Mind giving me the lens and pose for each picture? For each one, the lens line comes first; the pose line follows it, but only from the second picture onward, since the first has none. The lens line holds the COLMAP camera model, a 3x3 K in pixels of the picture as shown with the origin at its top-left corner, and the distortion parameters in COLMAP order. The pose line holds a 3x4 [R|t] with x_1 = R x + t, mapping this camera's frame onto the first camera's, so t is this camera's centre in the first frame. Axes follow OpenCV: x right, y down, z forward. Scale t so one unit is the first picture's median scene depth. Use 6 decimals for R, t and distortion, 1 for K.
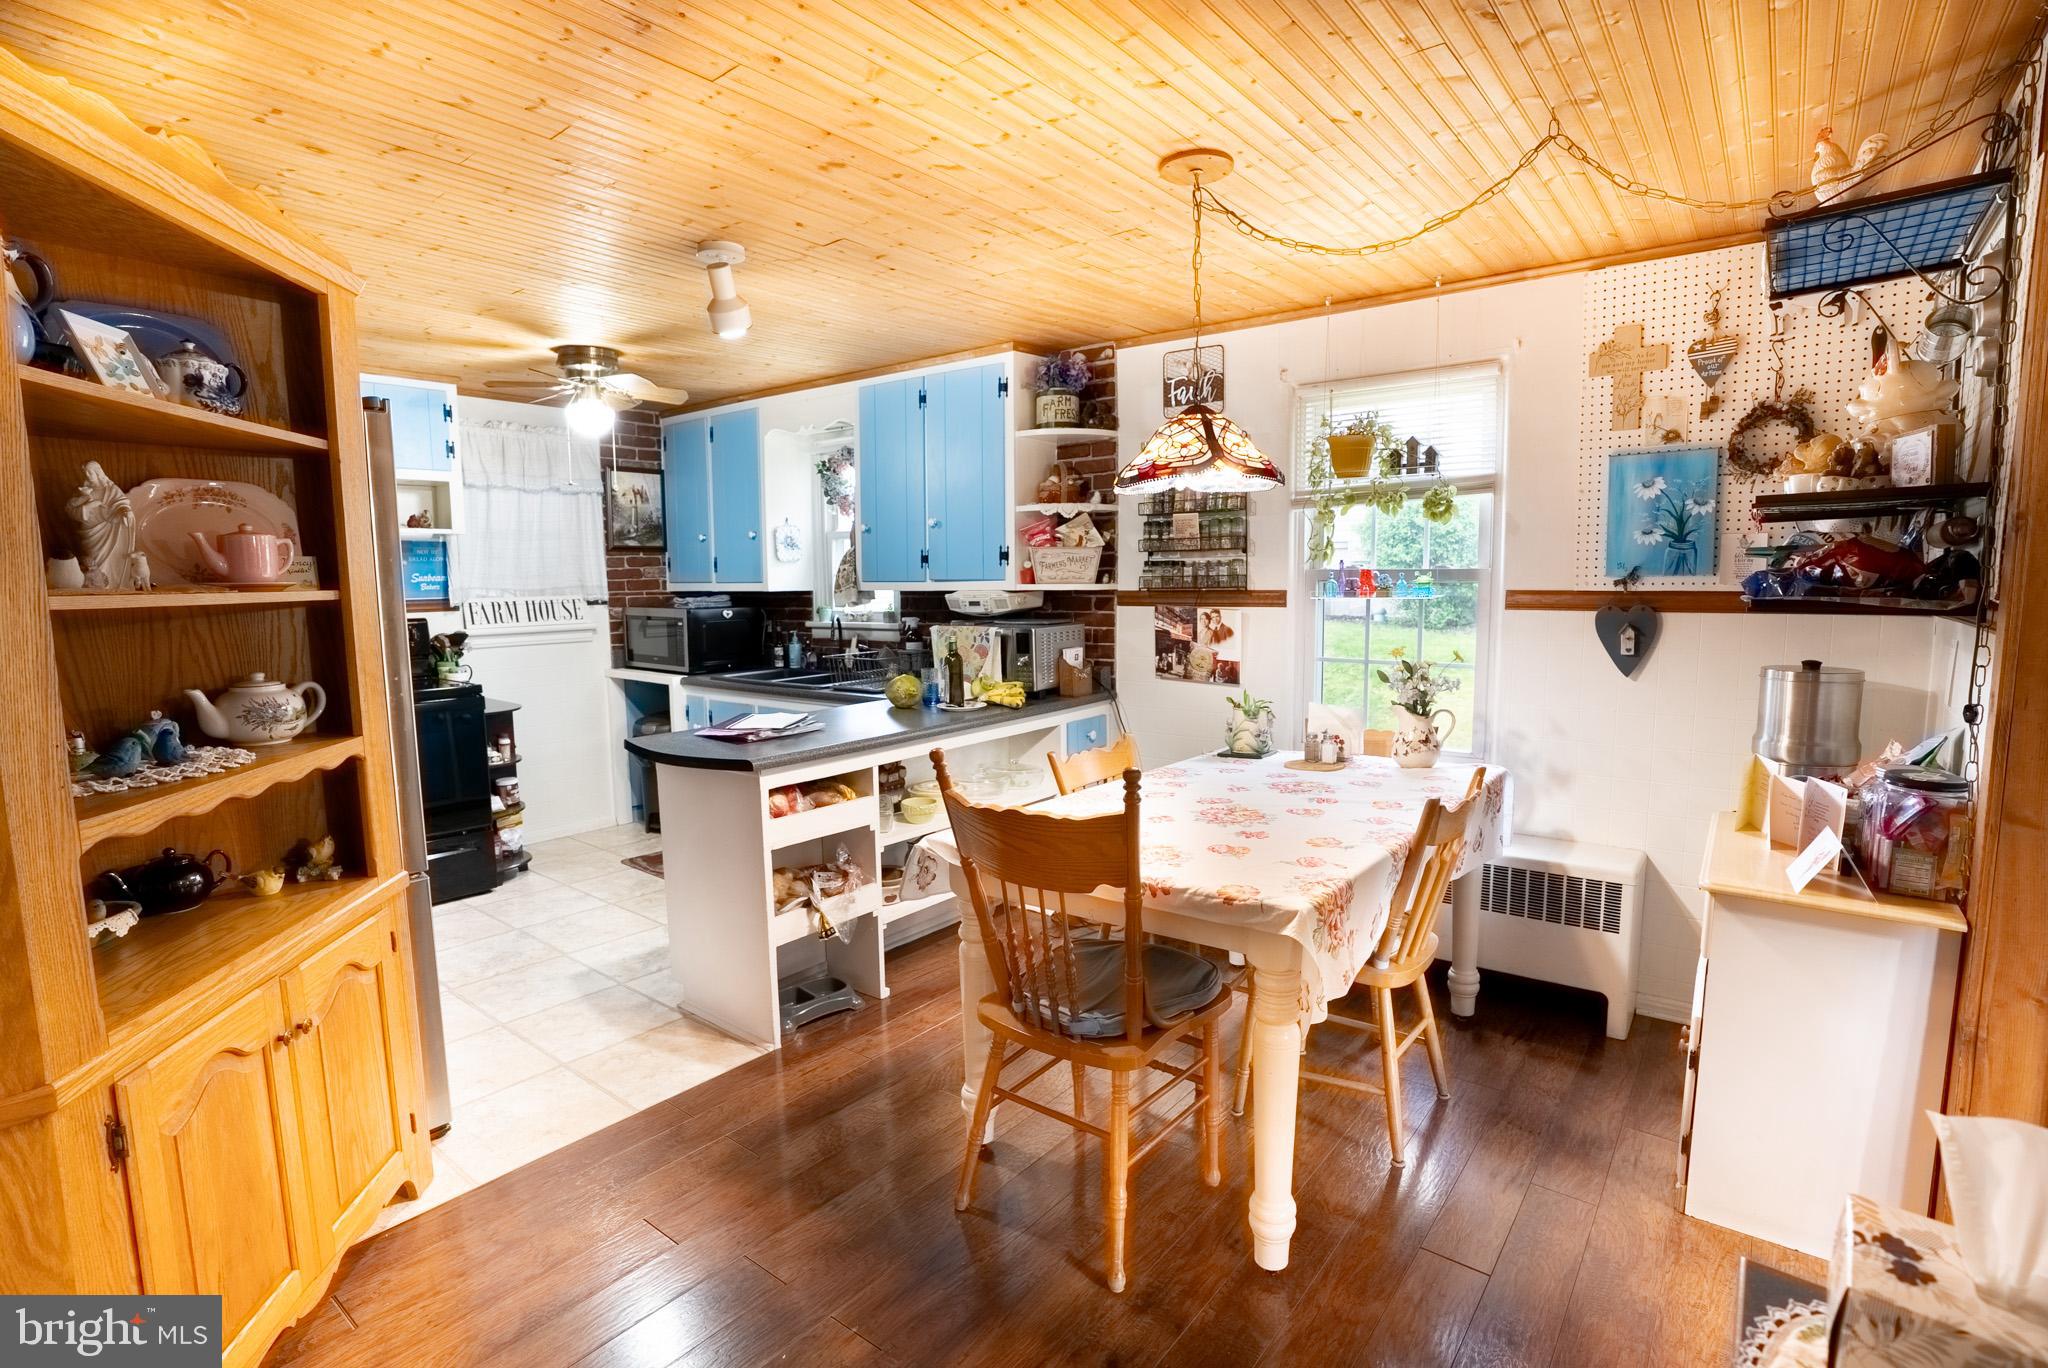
lens RADIAL K [[984.0, 0, 1027.5], [0, 984.0, 689.2], [0, 0, 1]] dist [-0.072801, 0.033345]
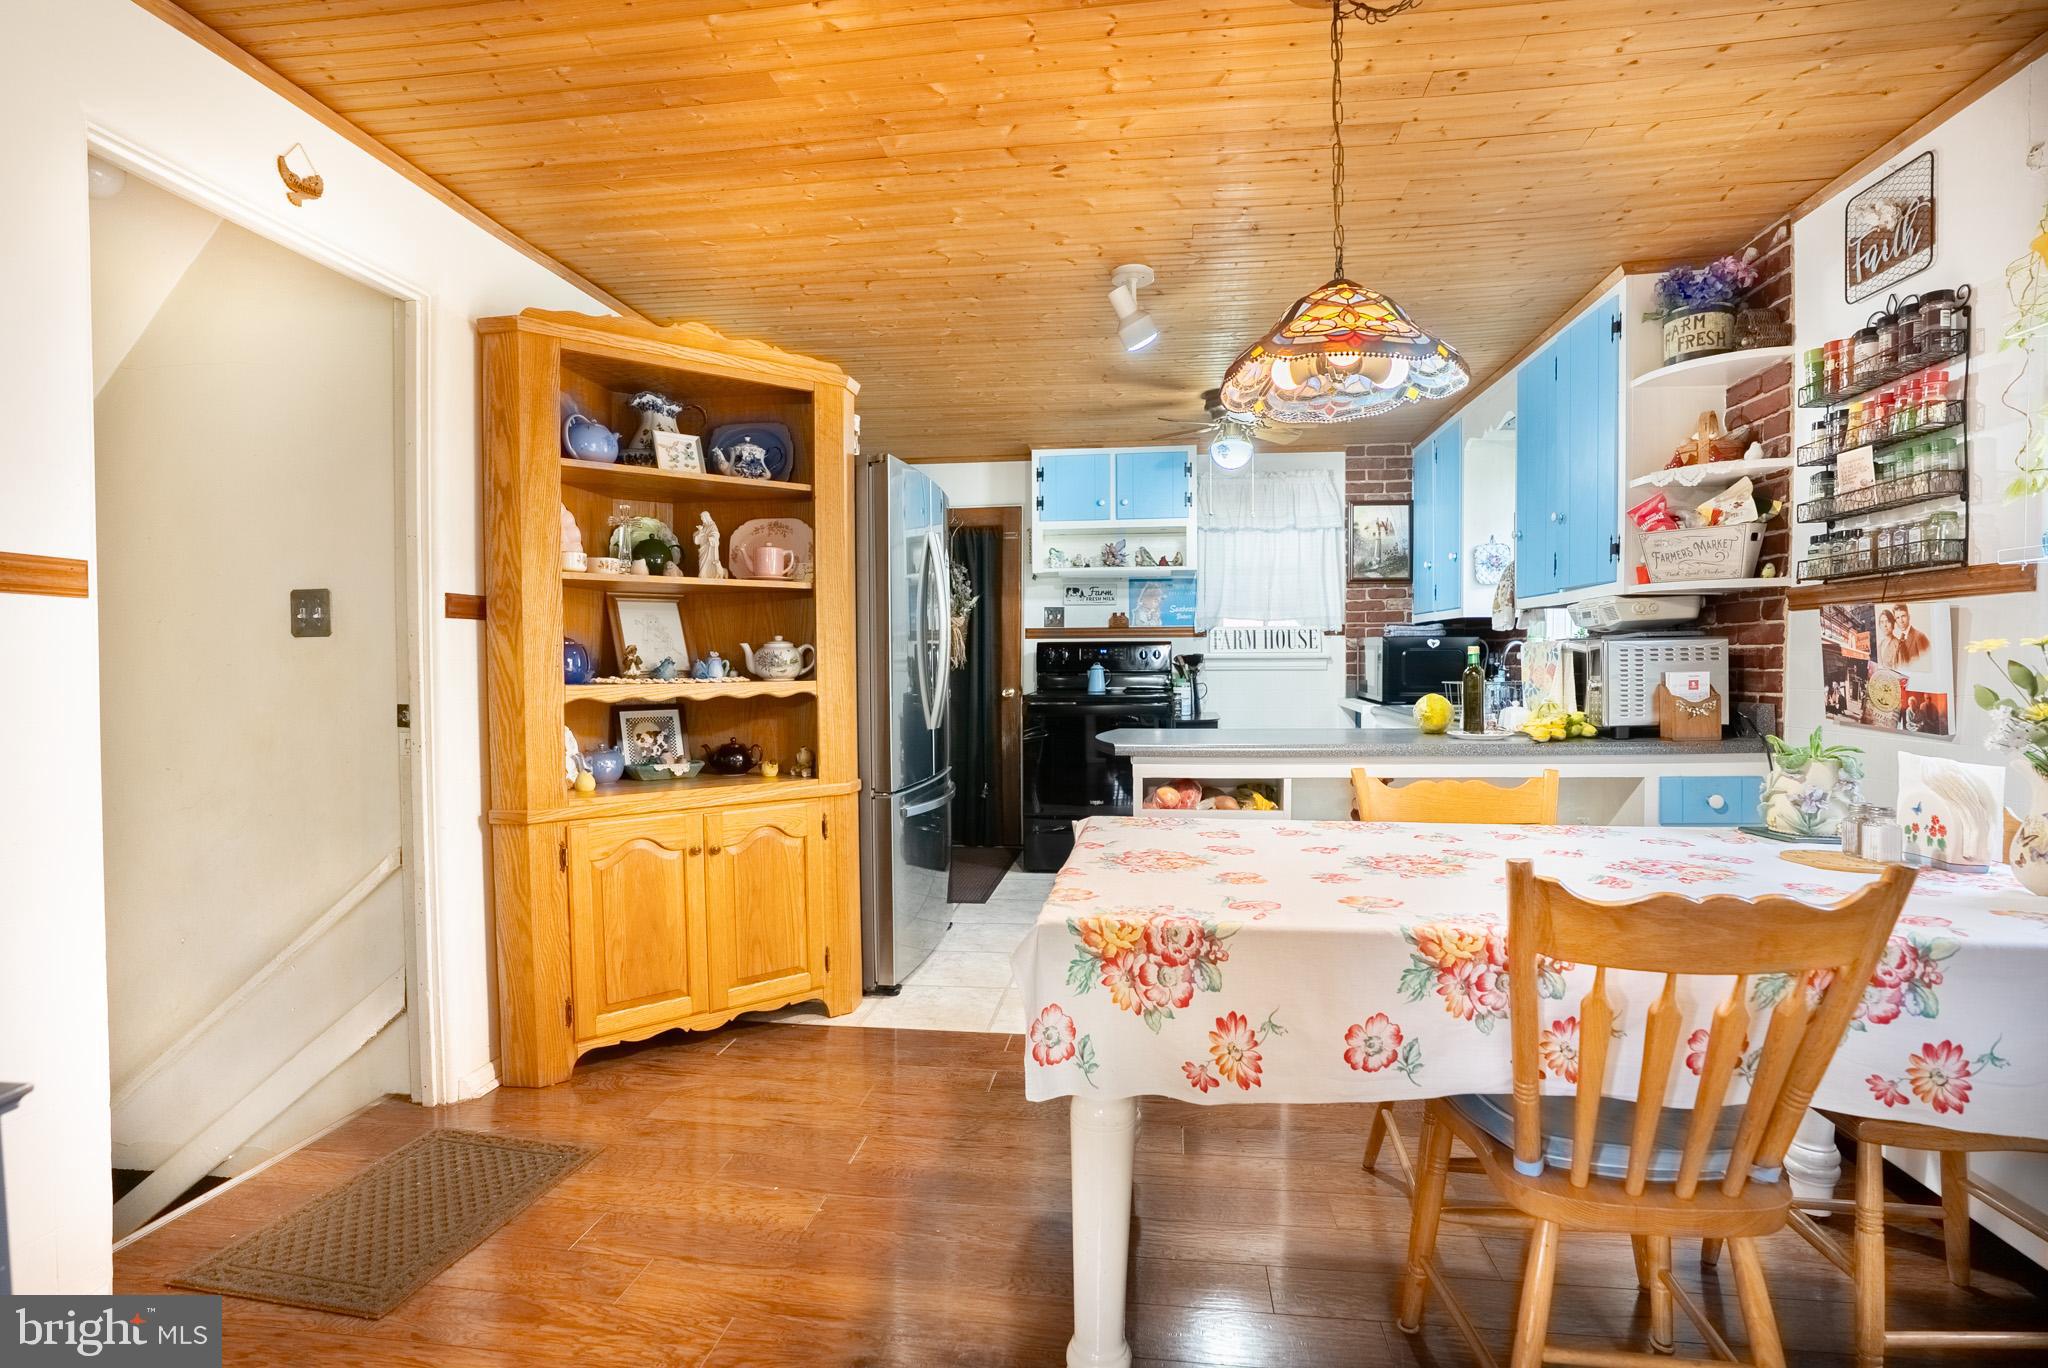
lens RADIAL K [[984.0, 0, 1027.5], [0, 984.0, 689.2], [0, 0, 1]] dist [-0.072801, 0.033345]
pose [[0.506751, 0.035088, -0.861378, 0.380080], [-0.099066, 0.994922, -0.017753, 0.027830], [0.856382, 0.094330, 0.507654, 0.251794]]
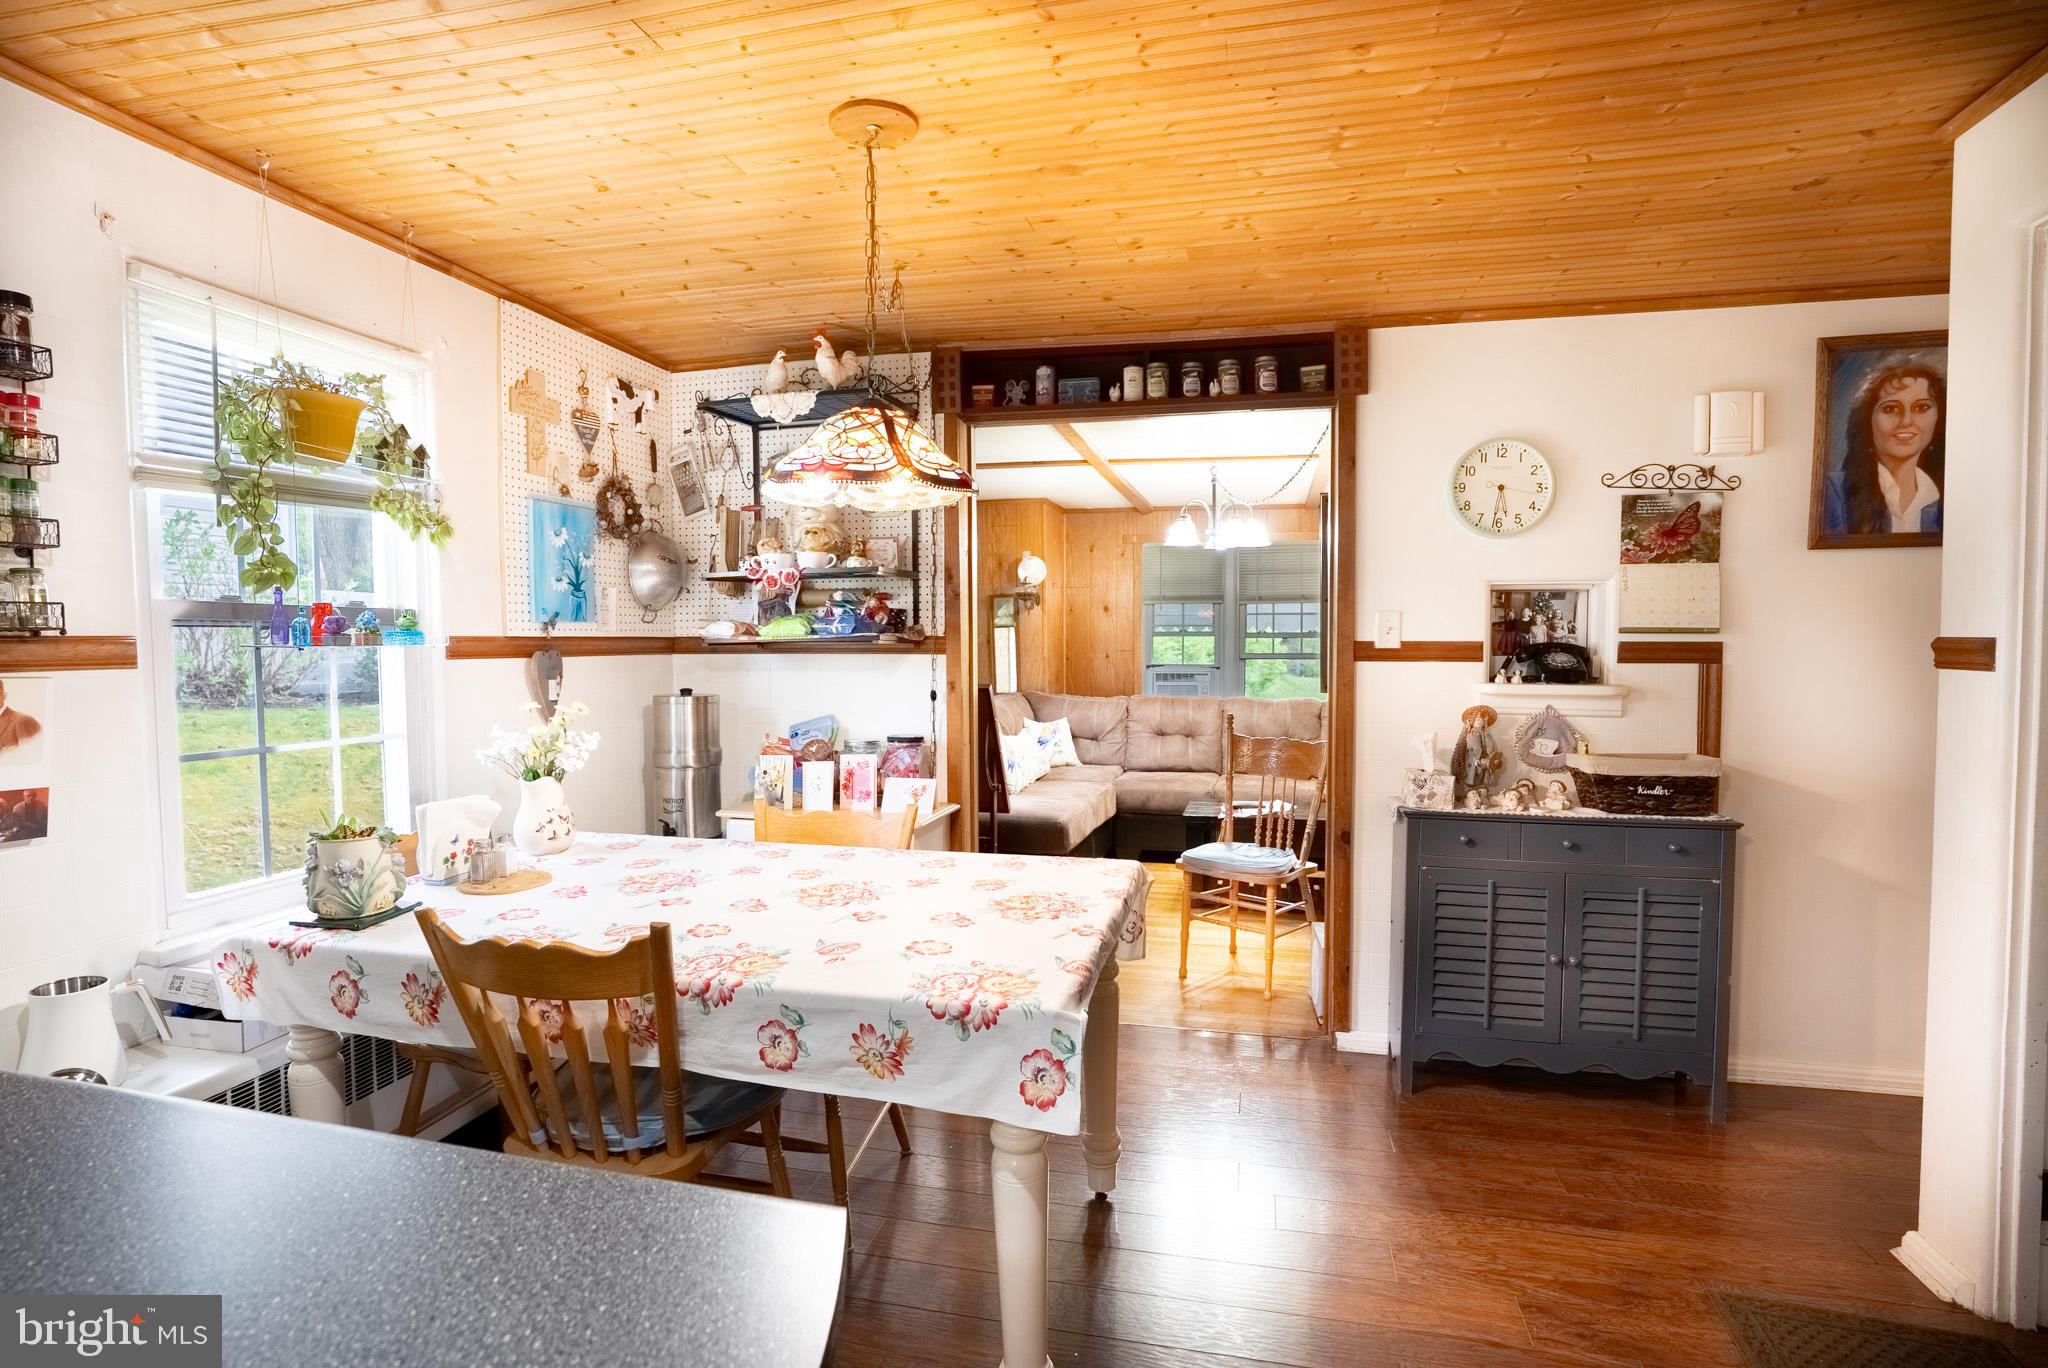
lens RADIAL K [[968.8, 0, 1024.0], [0, 968.8, 684.0], [0, 0, 1]] dist [-0.020563, -0.000077]
pose [[-0.413562, -0.027384, 0.910064, -0.353464], [0.112005, 0.990425, 0.080701, -0.056057], [-0.903560, 0.135307, -0.406535, 0.689569]]
